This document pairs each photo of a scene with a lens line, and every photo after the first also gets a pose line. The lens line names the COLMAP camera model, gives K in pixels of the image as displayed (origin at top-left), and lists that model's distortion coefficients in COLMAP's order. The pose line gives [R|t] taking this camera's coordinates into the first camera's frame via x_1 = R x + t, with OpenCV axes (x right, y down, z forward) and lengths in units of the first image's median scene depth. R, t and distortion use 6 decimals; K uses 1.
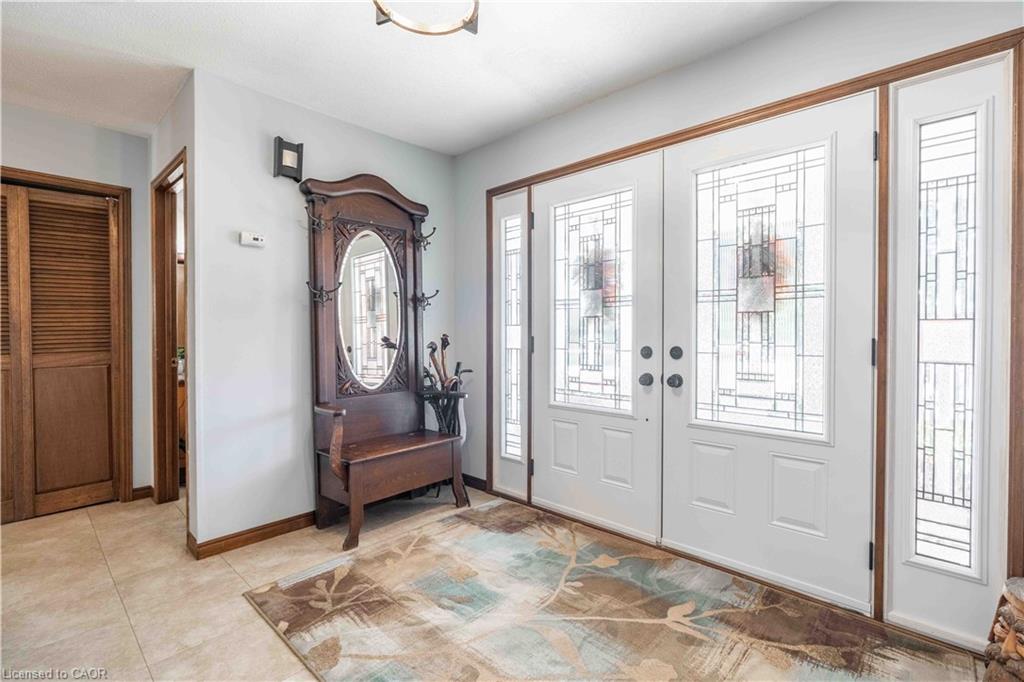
lens RADIAL K [[459.5, 0, 512.6], [0, 459.5, 339.1], [0, 0, 1]] dist [-0.009192, 0.003083]
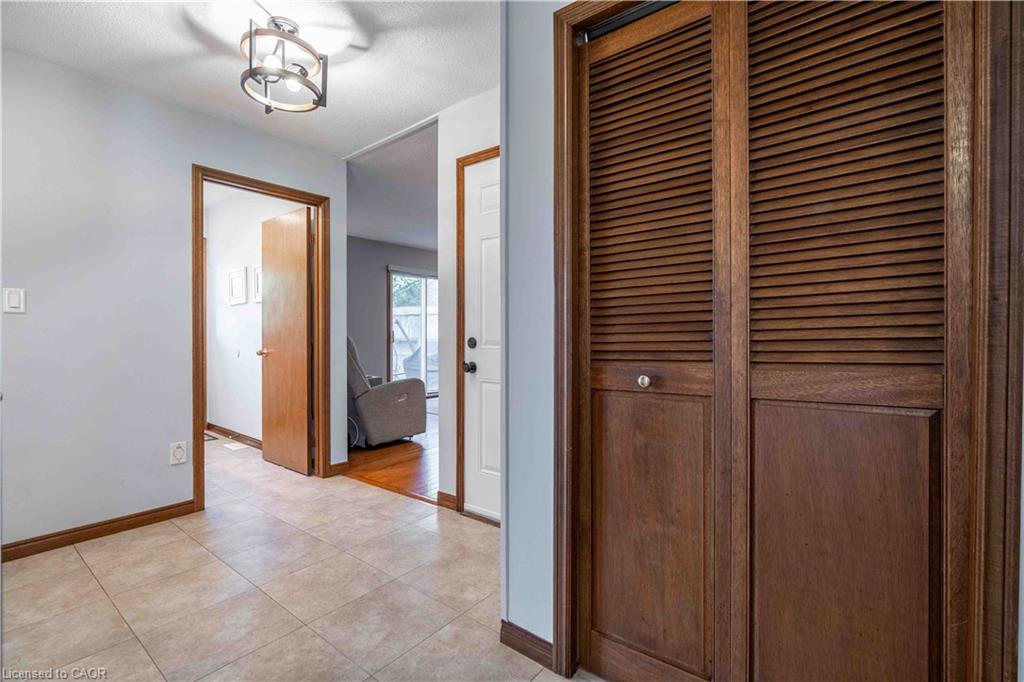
lens RADIAL K [[459.5, 0, 513.6], [0, 459.5, 339.4], [0, 0, 1]] dist [-0.009192, 0.003083]
pose [[0.064620, 0.007576, -0.997881, -0.626456], [-0.012459, 0.999899, 0.006785, 0.009487], [0.997832, 0.011994, 0.064708, 0.733278]]
